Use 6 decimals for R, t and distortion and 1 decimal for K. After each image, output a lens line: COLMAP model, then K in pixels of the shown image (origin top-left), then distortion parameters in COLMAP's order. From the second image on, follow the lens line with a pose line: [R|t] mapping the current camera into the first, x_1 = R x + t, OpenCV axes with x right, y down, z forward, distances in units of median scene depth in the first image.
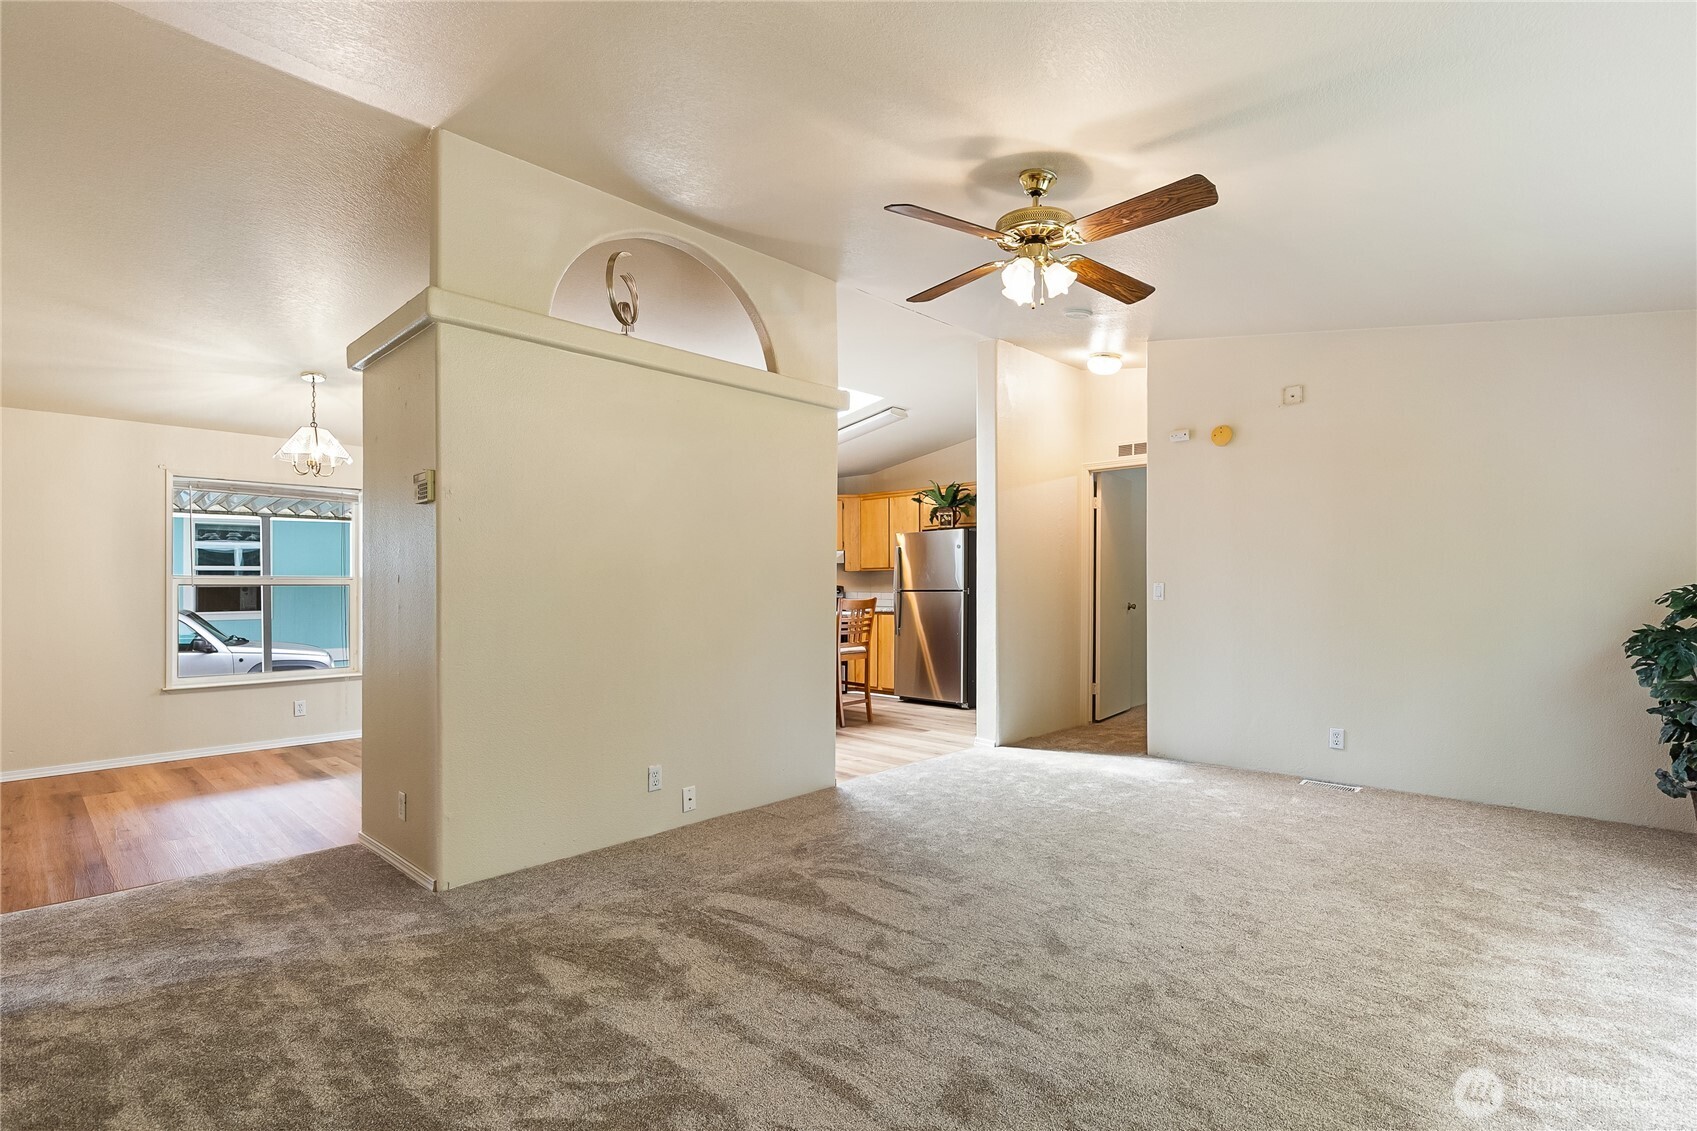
lens RADIAL K [[786.3, 0, 847.5], [0, 786.3, 579.0], [0, 0, 1]] dist [-0.001581, -0.000122]
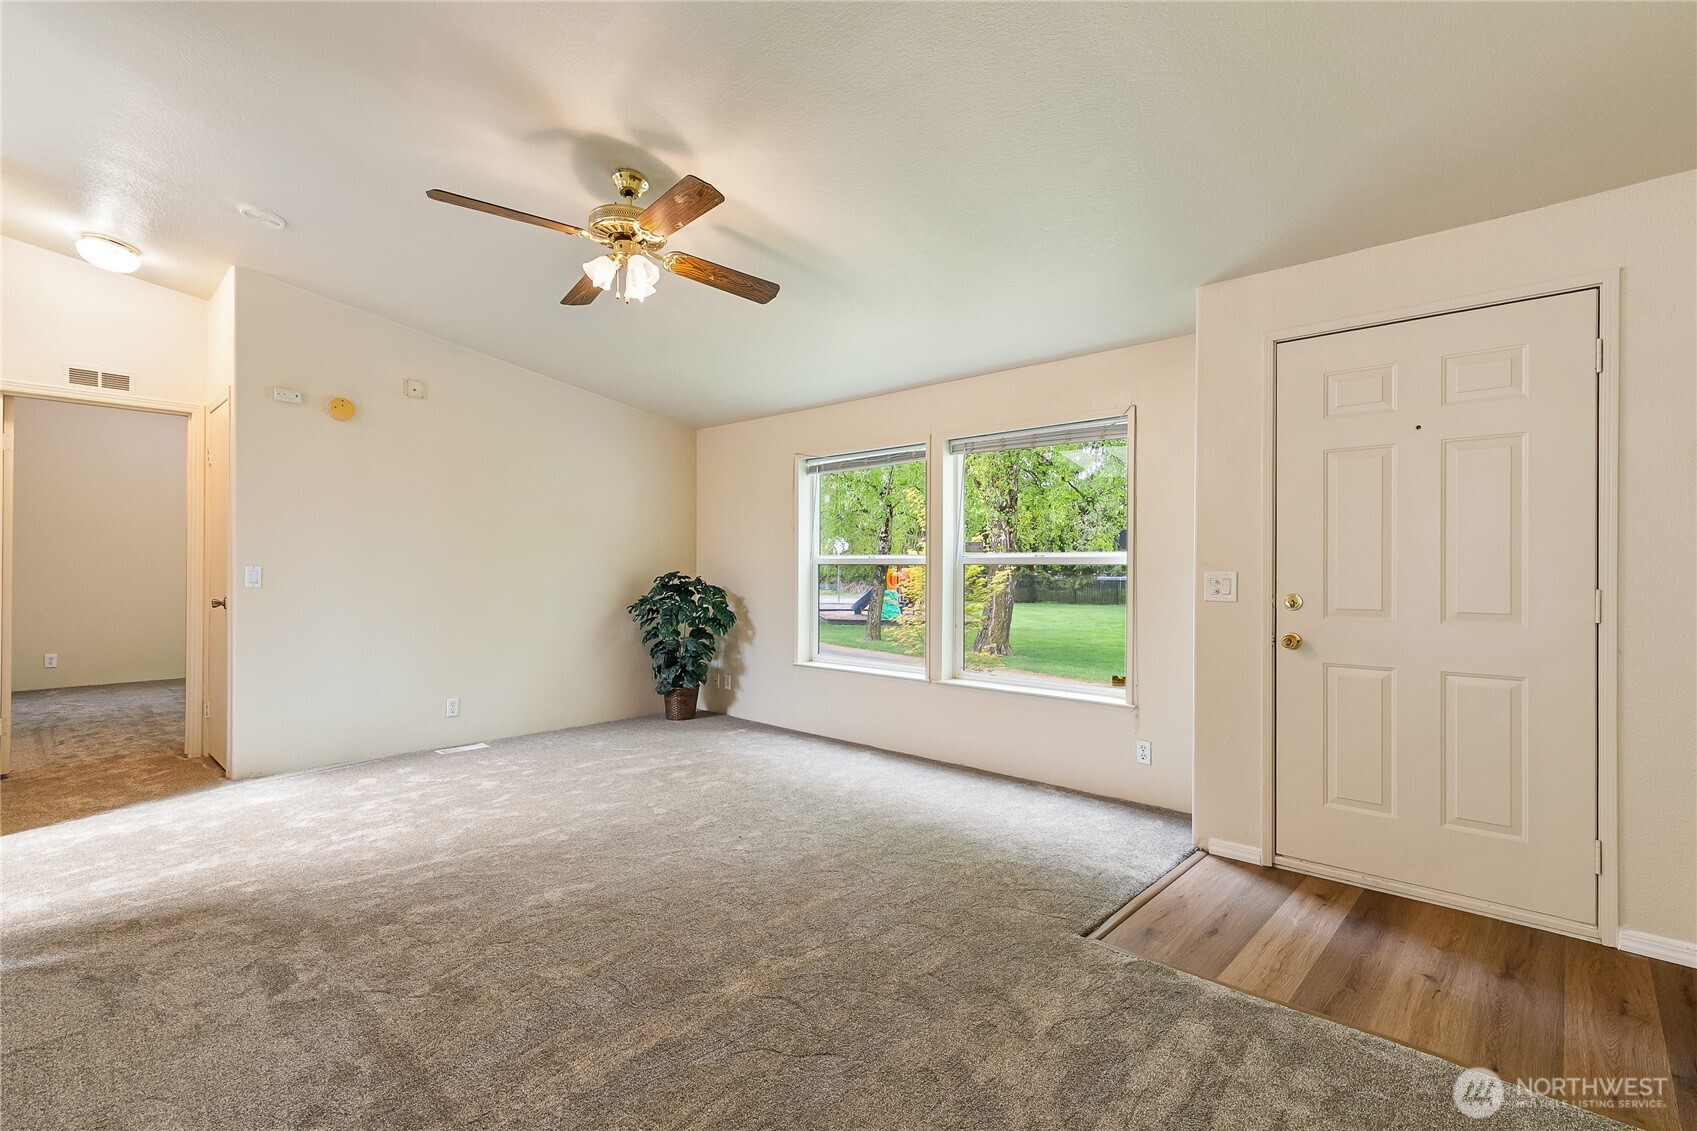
lens RADIAL K [[786.3, 0, 847.5], [0, 786.3, 579.0], [0, 0, 1]] dist [-0.001581, -0.000122]
pose [[-0.014286, -0.004896, 0.999886, -0.509986], [-0.014847, 0.999879, 0.004684, 0.005731], [-0.999788, -0.014779, -0.014357, 0.455854]]
